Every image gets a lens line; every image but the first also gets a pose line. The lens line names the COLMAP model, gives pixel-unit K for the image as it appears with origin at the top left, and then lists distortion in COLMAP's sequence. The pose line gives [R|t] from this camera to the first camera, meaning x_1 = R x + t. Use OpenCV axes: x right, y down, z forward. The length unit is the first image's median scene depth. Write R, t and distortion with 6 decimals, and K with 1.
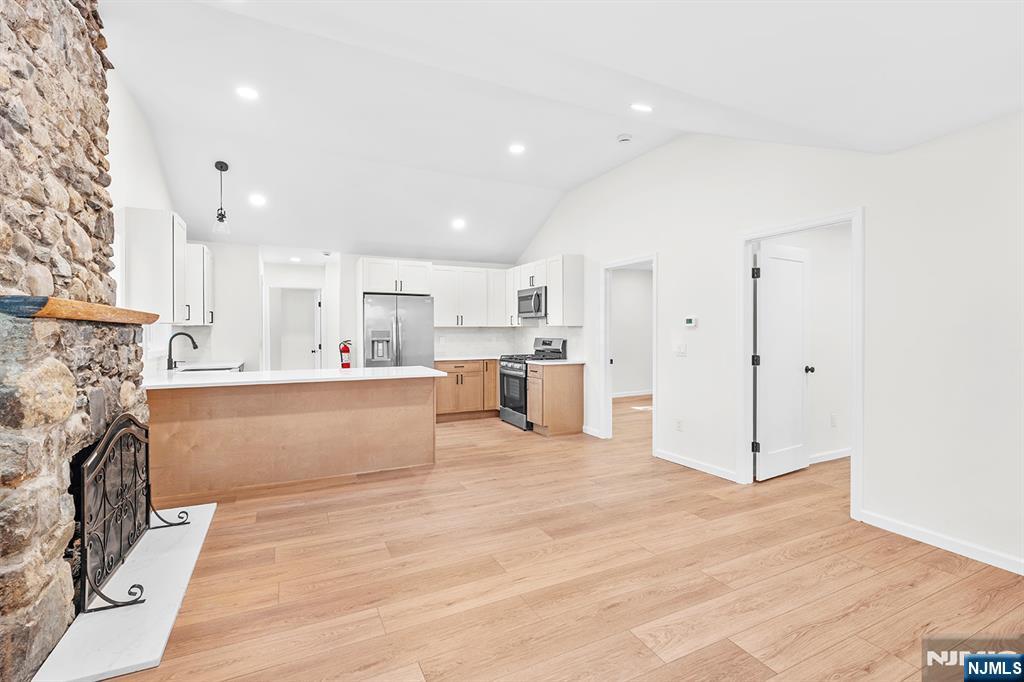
lens RADIAL K [[460.1, 0, 510.7], [0, 460.1, 334.6], [0, 0, 1]] dist [-0.005062, 0.001749]
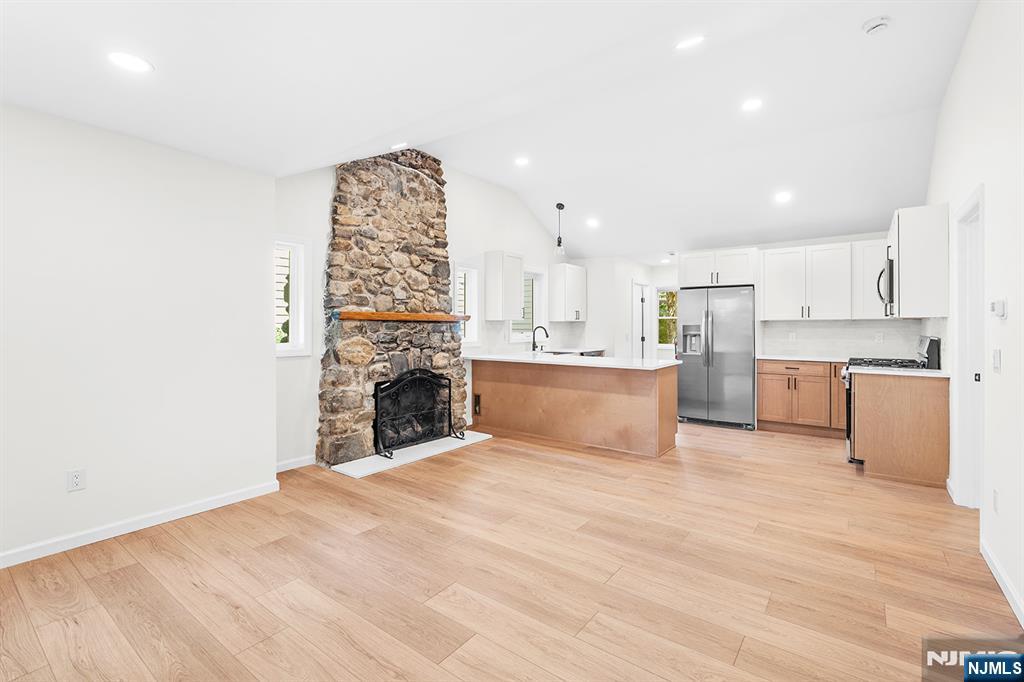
lens RADIAL K [[460.1, 0, 510.1], [0, 460.1, 328.2], [0, 0, 1]] dist [-0.005062, 0.001749]
pose [[0.448963, 0.006426, -0.893527, 0.702414], [-0.007121, 0.999968, 0.003614, -0.003443], [0.893522, 0.004740, 0.448995, 0.309395]]
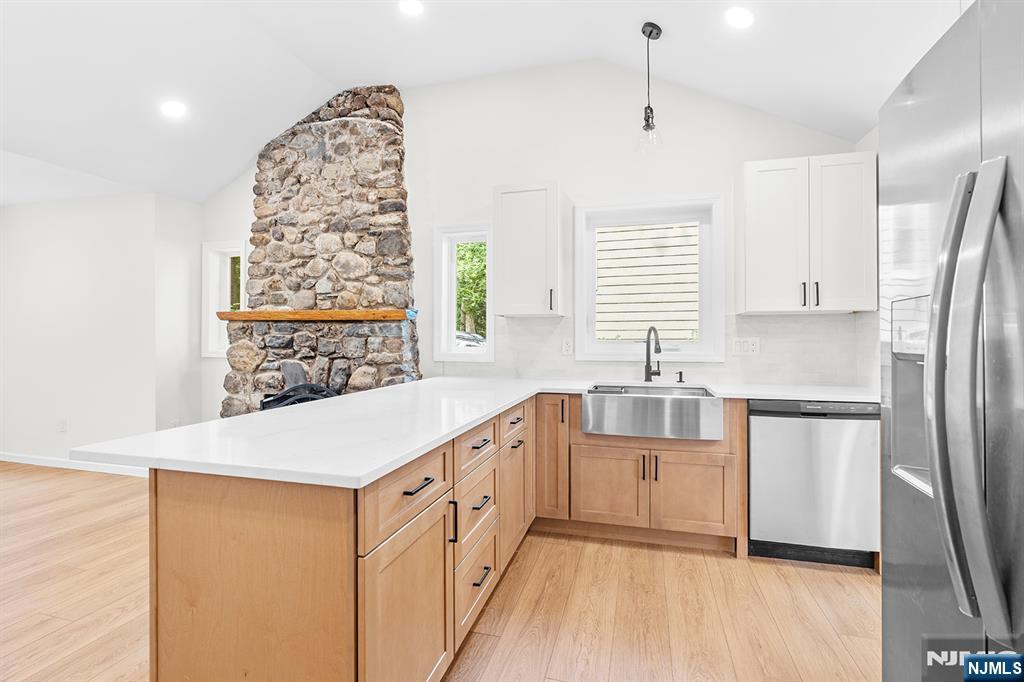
lens RADIAL K [[460.1, 0, 512.3], [0, 460.1, 334.3], [0, 0, 1]] dist [-0.005062, 0.001749]
pose [[-0.668479, -0.004037, -0.743720, -0.125997], [-0.005575, 0.999984, -0.000416, 0.009840], [0.743710, 0.003868, -0.668491, 1.600913]]
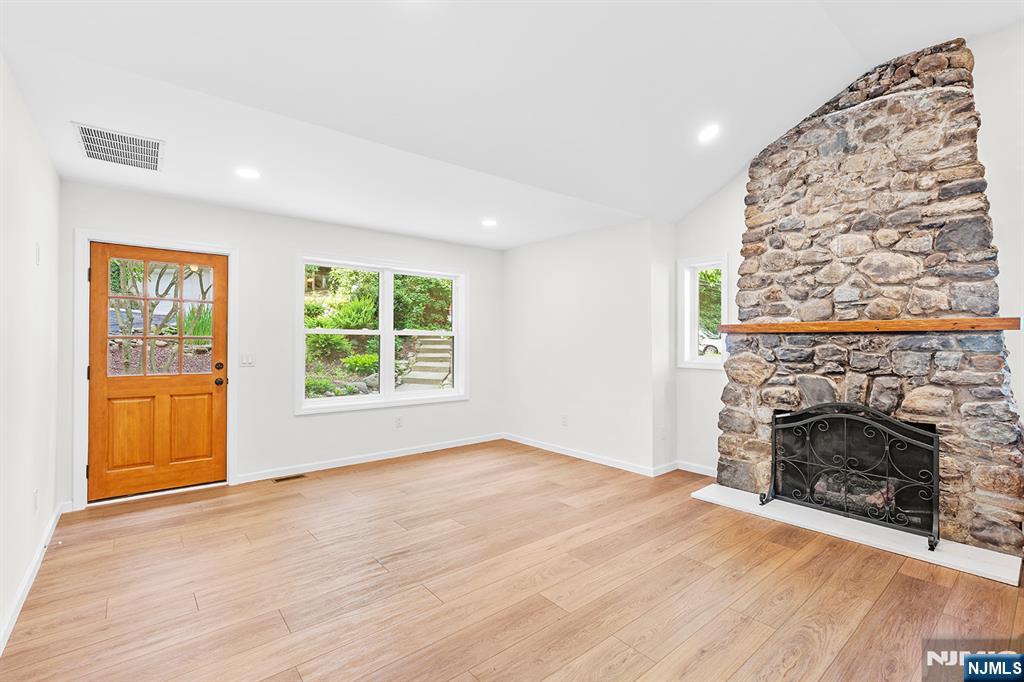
lens RADIAL K [[460.1, 0, 513.1], [0, 460.1, 339.3], [0, 0, 1]] dist [-0.005062, 0.001749]
pose [[-0.972290, -0.000387, -0.233779, 0.246793], [-0.000293, 1.000000, -0.000436, -0.003399], [0.233780, -0.000355, -0.972290, 1.339514]]
